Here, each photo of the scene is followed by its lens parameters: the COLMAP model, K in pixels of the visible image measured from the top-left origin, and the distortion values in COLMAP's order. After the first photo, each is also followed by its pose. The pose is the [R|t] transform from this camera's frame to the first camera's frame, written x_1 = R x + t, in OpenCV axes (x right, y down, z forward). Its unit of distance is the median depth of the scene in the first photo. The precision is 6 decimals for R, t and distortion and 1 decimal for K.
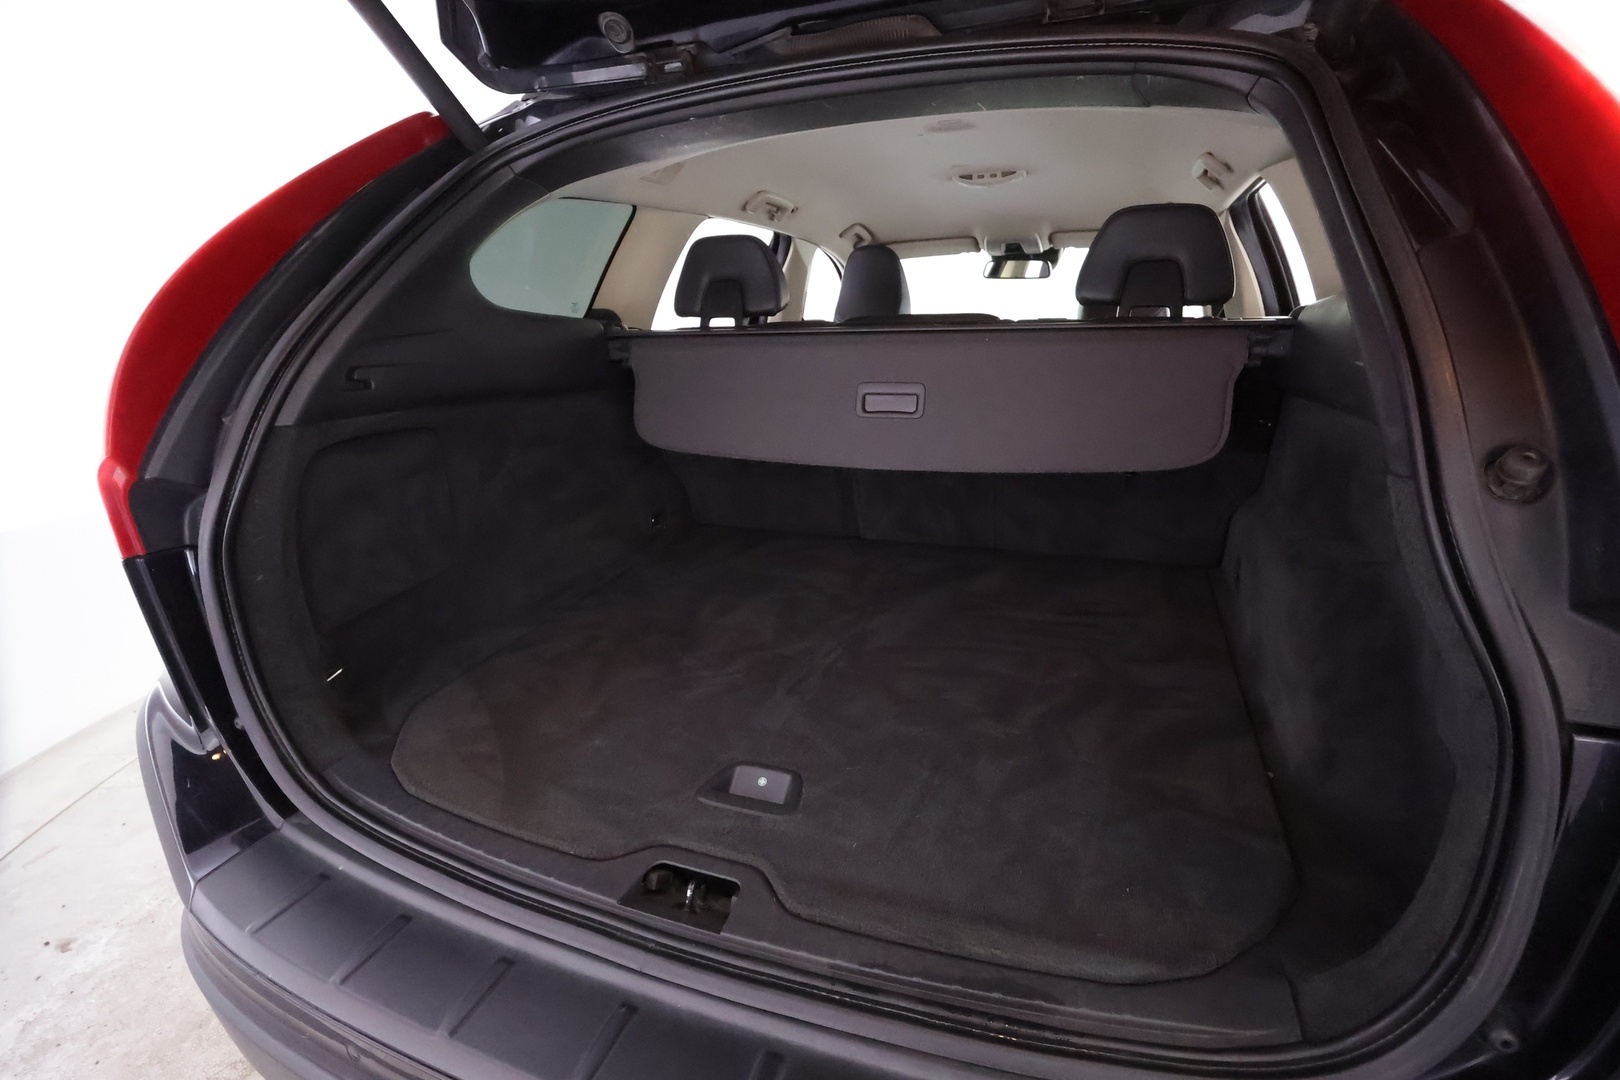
lens RADIAL K [[744.5, 0, 811.2], [0, 744.5, 536.6], [0, 0, 1]] dist [-0.005477, 0.001152]
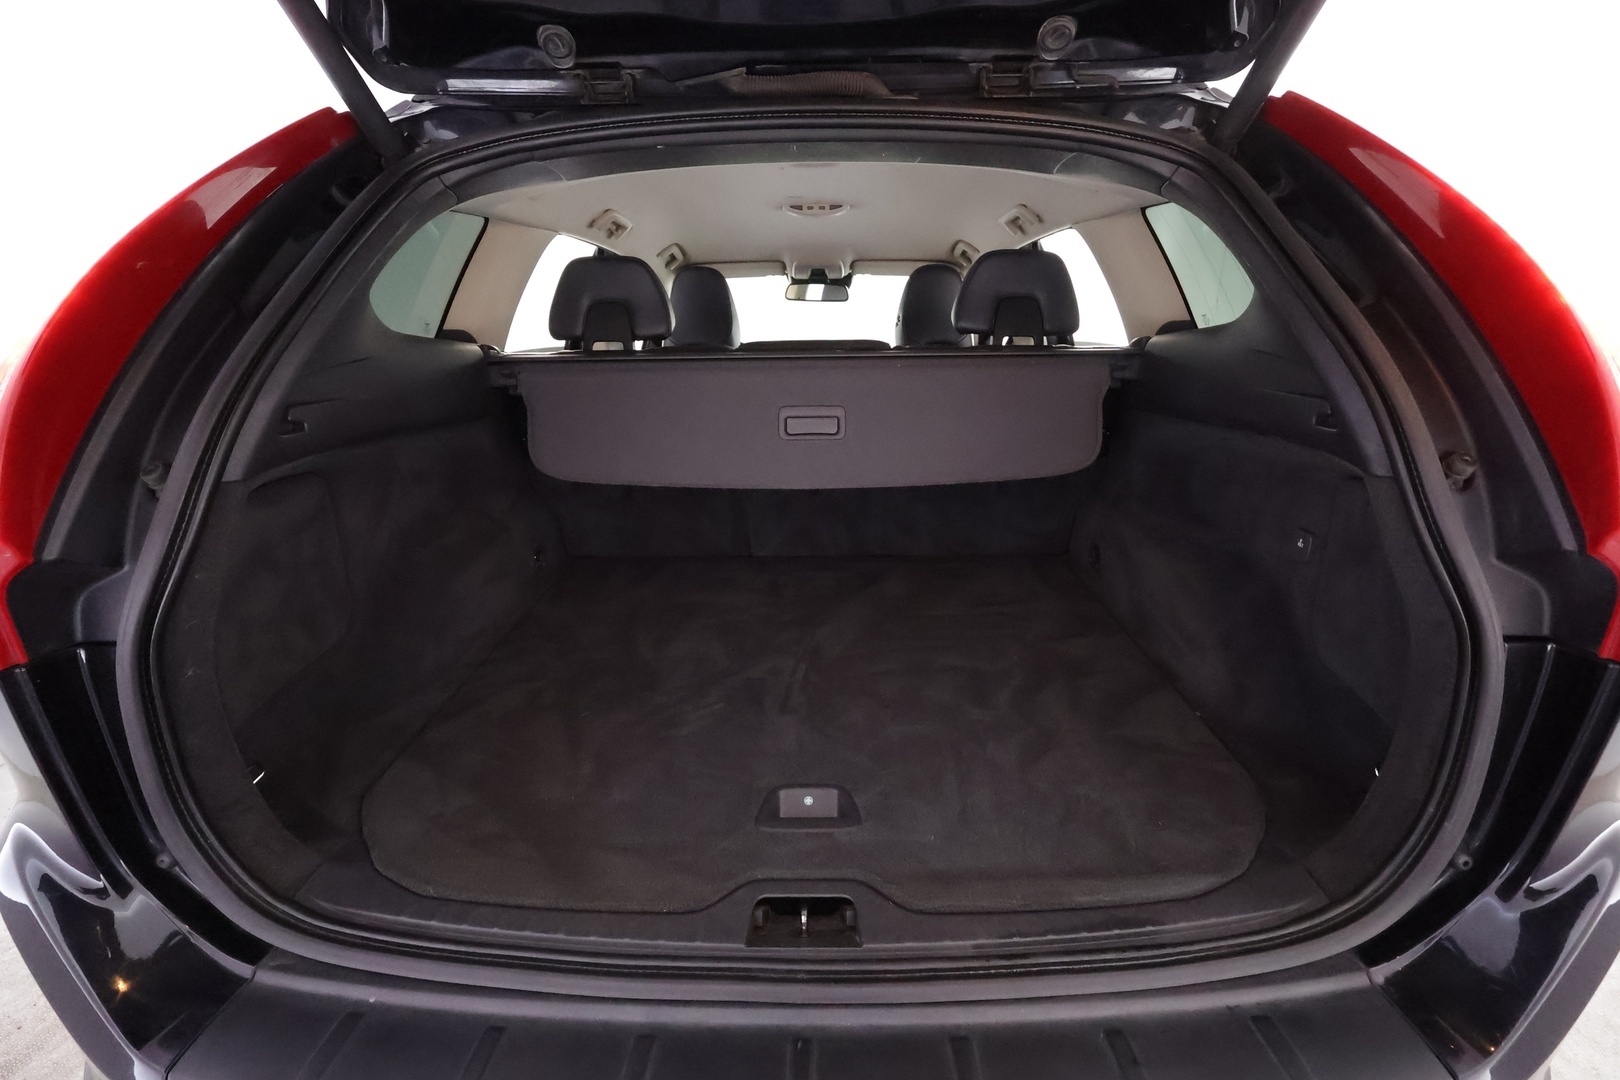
lens RADIAL K [[744.5, 0, 812.9], [0, 744.5, 537.1], [0, 0, 1]] dist [-0.005477, 0.001152]
pose [[0.939415, -0.080445, 0.333209, -0.329499], [0.085653, 0.996325, -0.000946, -0.027731], [-0.331909, 0.029429, 0.942852, 0.018312]]
